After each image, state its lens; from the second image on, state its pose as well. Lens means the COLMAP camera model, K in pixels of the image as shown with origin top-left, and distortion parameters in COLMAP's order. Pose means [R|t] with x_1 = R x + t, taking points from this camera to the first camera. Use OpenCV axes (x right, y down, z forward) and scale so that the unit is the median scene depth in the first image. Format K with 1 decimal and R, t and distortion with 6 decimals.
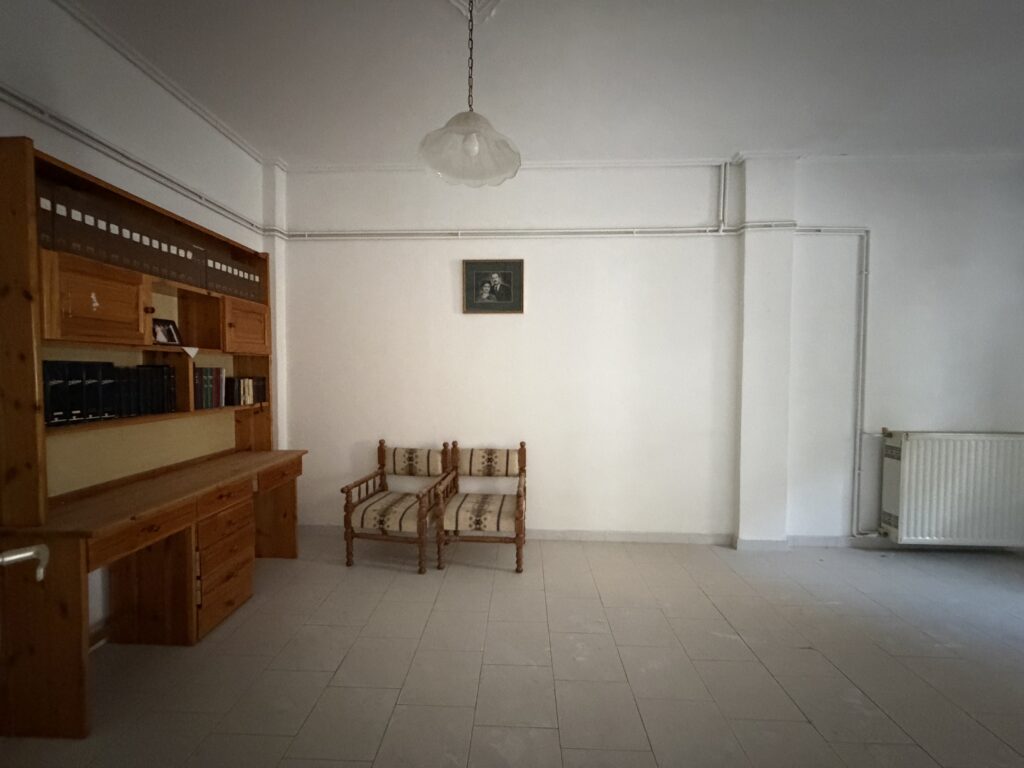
lens RADIAL K [[407.8, 0, 506.4], [0, 407.8, 384.3], [0, 0, 1]] dist [0.001514, 0.000436]
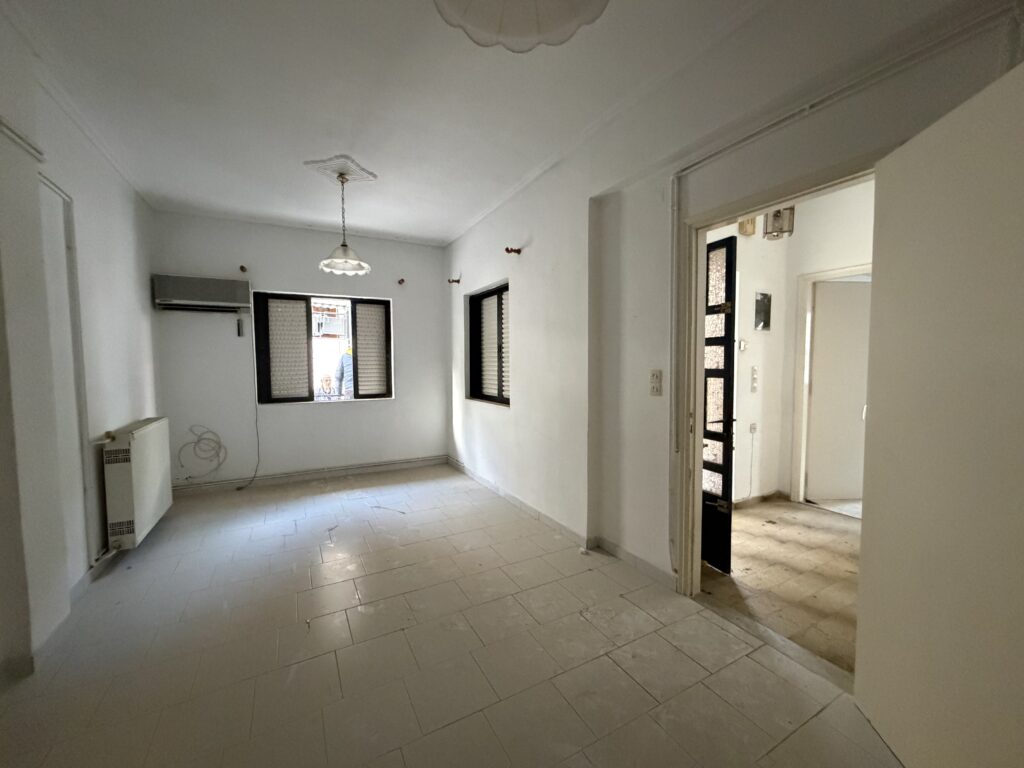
lens RADIAL K [[407.8, 0, 506.4], [0, 407.8, 384.3], [0, 0, 1]] dist [0.001514, 0.000436]
pose [[-0.508764, -0.049161, 0.859501, -0.295576], [0.030934, 0.996680, 0.075318, -0.039465], [-0.860350, 0.064907, -0.505554, 0.707602]]
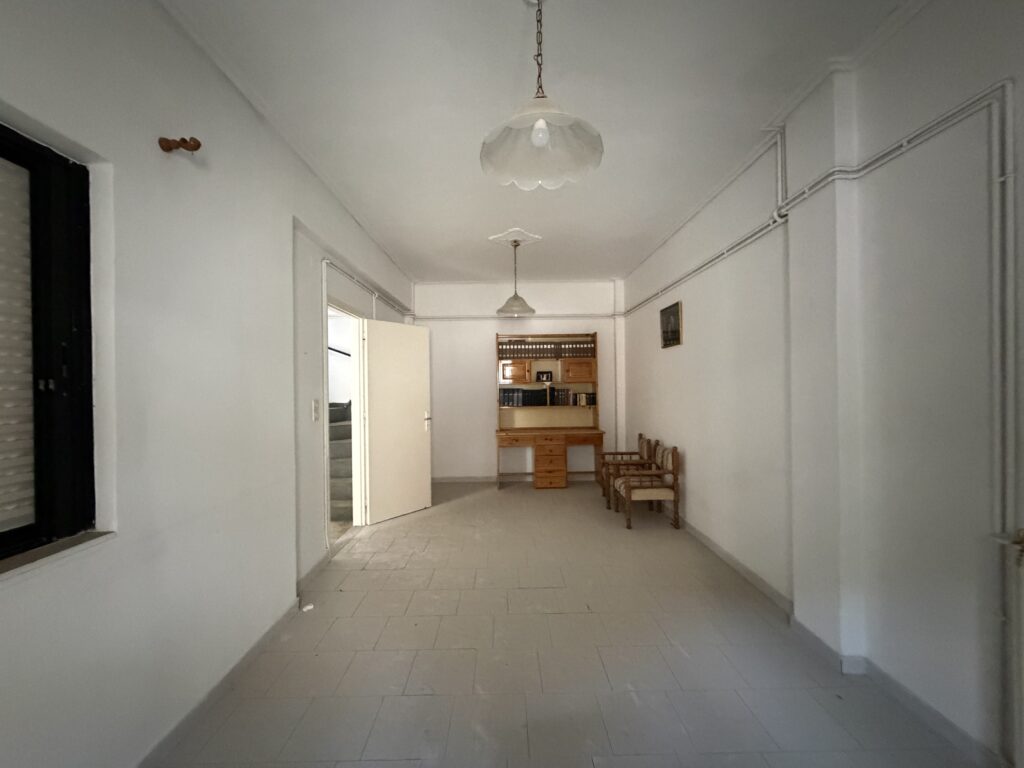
lens RADIAL K [[407.8, 0, 506.4], [0, 407.8, 384.3], [0, 0, 1]] dist [0.001514, 0.000436]
pose [[0.039988, -0.007373, -0.999173, 1.364675], [-0.015663, 0.999845, -0.008005, -0.035217], [0.999077, 0.015970, 0.039867, 0.454824]]
